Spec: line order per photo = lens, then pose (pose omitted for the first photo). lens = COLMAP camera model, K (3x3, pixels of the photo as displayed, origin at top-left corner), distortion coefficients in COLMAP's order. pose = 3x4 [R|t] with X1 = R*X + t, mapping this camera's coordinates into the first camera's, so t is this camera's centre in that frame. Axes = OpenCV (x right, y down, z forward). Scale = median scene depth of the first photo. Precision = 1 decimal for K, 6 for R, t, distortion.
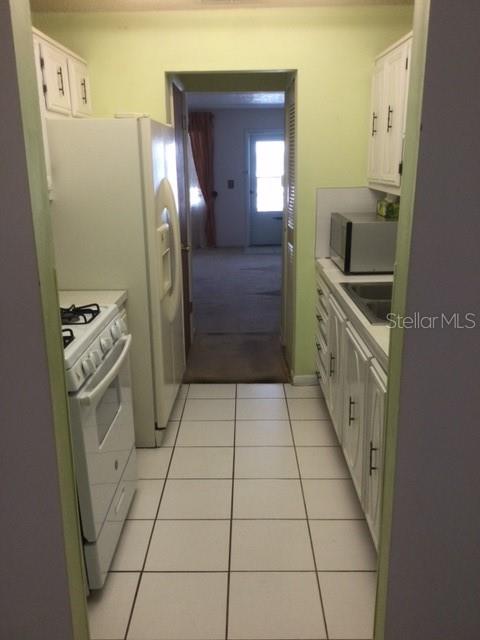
lens RADIAL K [[573.1, 0, 240.8], [0, 573.1, 325.2], [0, 0, 1]] dist [0.113072, -0.198860]
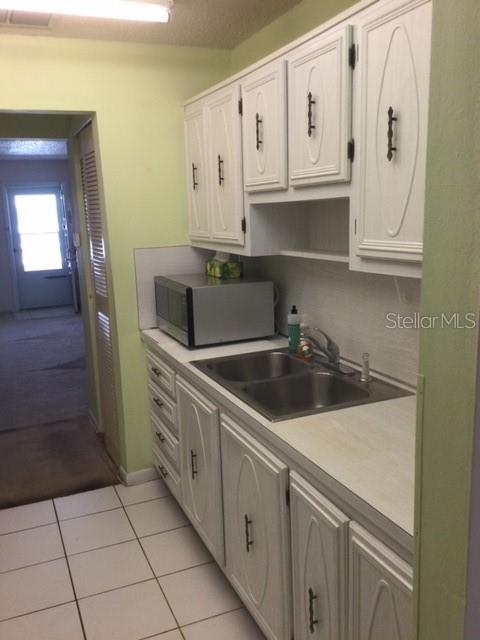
lens RADIAL K [[573.1, 0, 238.6], [0, 573.1, 322.8], [0, 0, 1]] dist [0.113072, -0.198860]
pose [[0.916690, -0.098503, 0.387268, -0.067982], [0.132667, 0.989193, -0.062428, -0.060040], [-0.376933, 0.108605, 0.919851, 0.186453]]
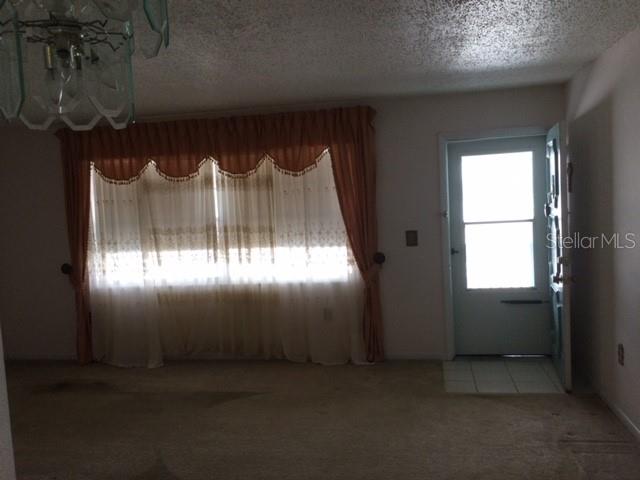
lens RADIAL K [[573.1, 0, 320.2], [0, 573.1, 244.4], [0, 0, 1]] dist [0.113072, -0.198860]
pose [[0.984345, -0.028658, -0.173909, -0.025383], [-0.012155, 0.973307, -0.229184, -0.352187], [0.175835, 0.227709, 0.957721, 1.447334]]
